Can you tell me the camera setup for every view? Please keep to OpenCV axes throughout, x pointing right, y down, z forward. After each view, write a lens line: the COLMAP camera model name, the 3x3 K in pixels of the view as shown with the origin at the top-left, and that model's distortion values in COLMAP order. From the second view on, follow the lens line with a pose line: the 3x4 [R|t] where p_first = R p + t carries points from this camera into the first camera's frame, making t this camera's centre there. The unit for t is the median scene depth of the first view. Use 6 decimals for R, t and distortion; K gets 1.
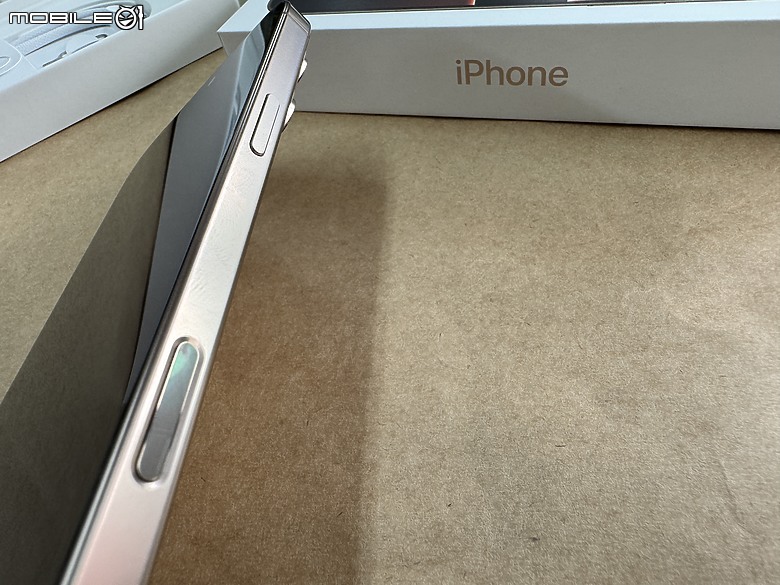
lens RADIAL K [[547.2, 0, 359.5], [0, 547.2, 305.0], [0, 0, 1]] dist [0.010124, -0.000582]
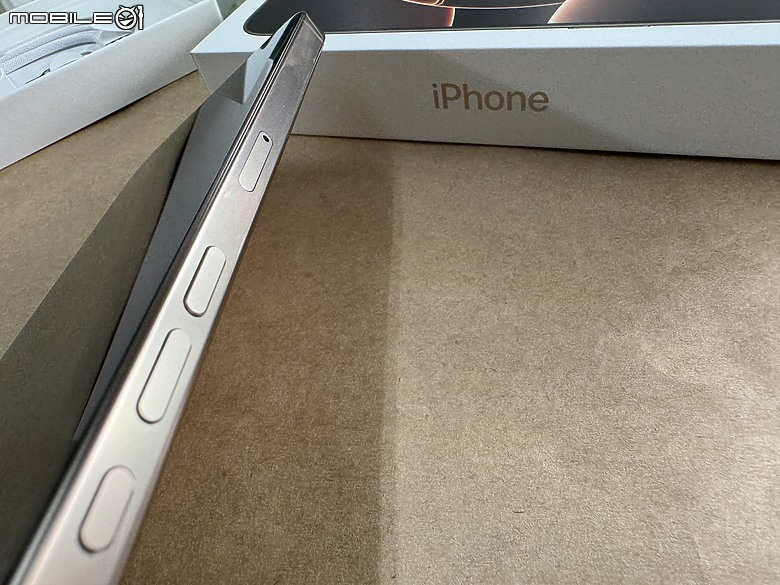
lens RADIAL K [[547.2, 0, 359.5], [0, 547.2, 305.0], [0, 0, 1]] dist [0.010124, -0.000582]
pose [[0.999692, 0.015396, -0.019471, 0.088275], [-0.015785, 0.999676, -0.019949, -0.048682], [0.019158, 0.020250, 0.999611, 0.061208]]
